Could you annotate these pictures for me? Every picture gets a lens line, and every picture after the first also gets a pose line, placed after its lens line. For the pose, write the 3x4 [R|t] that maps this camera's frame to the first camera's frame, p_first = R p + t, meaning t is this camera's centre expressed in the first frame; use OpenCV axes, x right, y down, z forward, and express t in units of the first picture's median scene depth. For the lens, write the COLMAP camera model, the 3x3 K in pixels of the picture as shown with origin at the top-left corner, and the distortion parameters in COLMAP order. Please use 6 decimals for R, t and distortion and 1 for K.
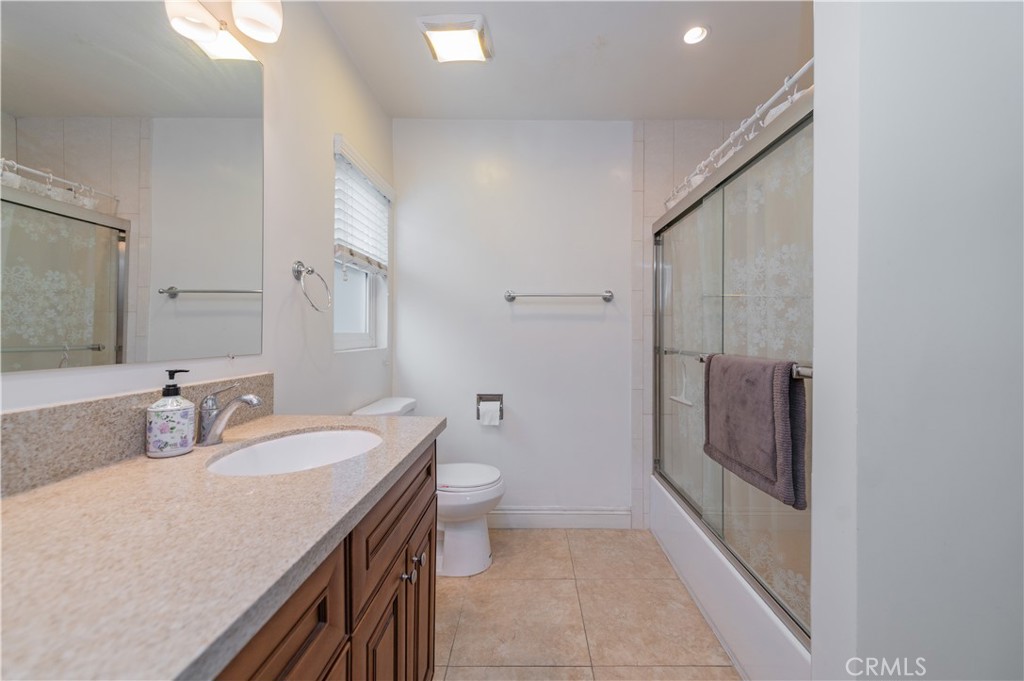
lens RADIAL K [[402.2, 0, 534.3], [0, 402.2, 333.0], [0, 0, 1]] dist [0.013620, -0.003402]
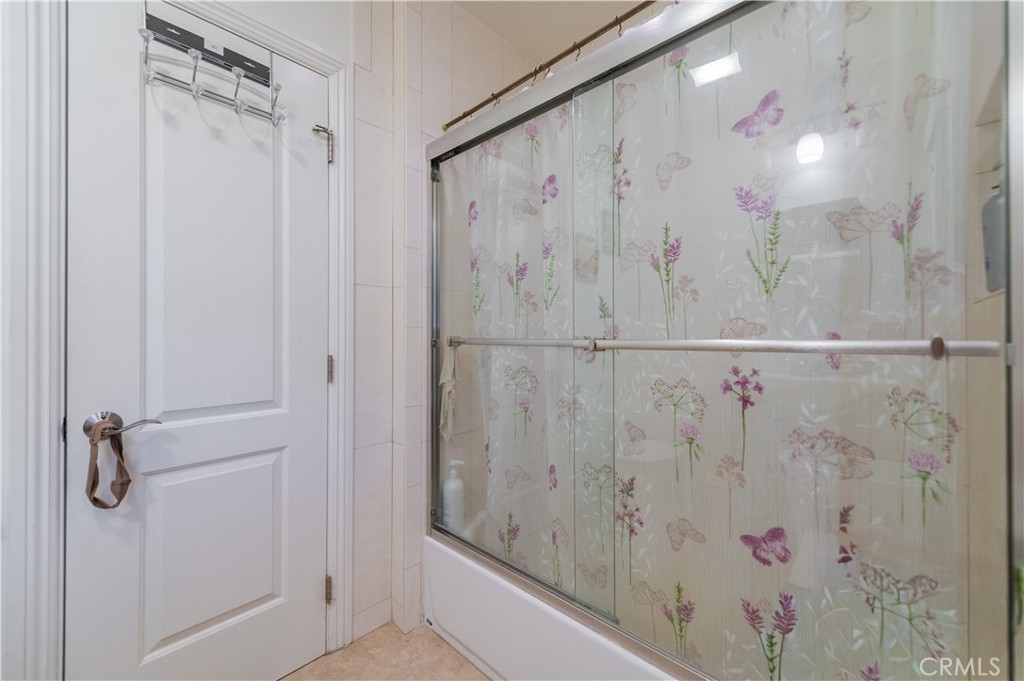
lens RADIAL K [[402.2, 0, 513.0], [0, 402.2, 349.7], [0, 0, 1]] dist [0.013620, -0.003402]
pose [[0.690061, -0.007807, 0.723709, -0.099904], [-0.006415, 0.999837, 0.016902, 0.054939], [-0.723723, -0.016306, 0.689898, 0.577471]]
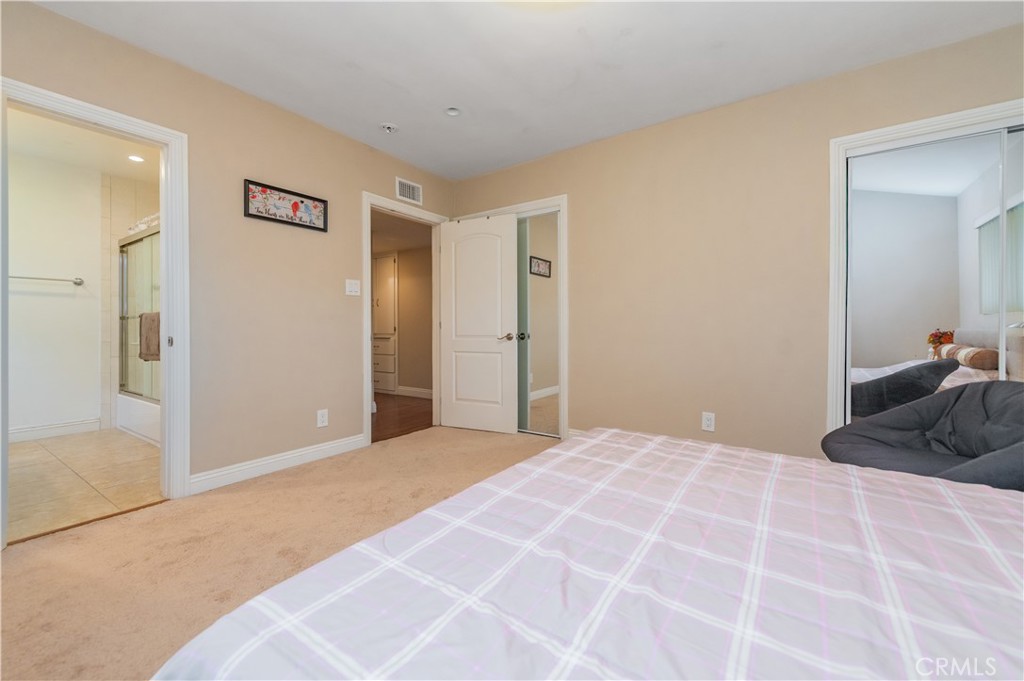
lens RADIAL K [[402.2, 0, 514.0], [0, 402.2, 332.2], [0, 0, 1]] dist [0.013620, -0.003402]
pose [[0.561930, -0.002355, 0.827182, -0.212355], [0.001410, 0.999997, 0.001890, 0.128556], [-0.827184, 0.000104, 0.561931, -1.584607]]
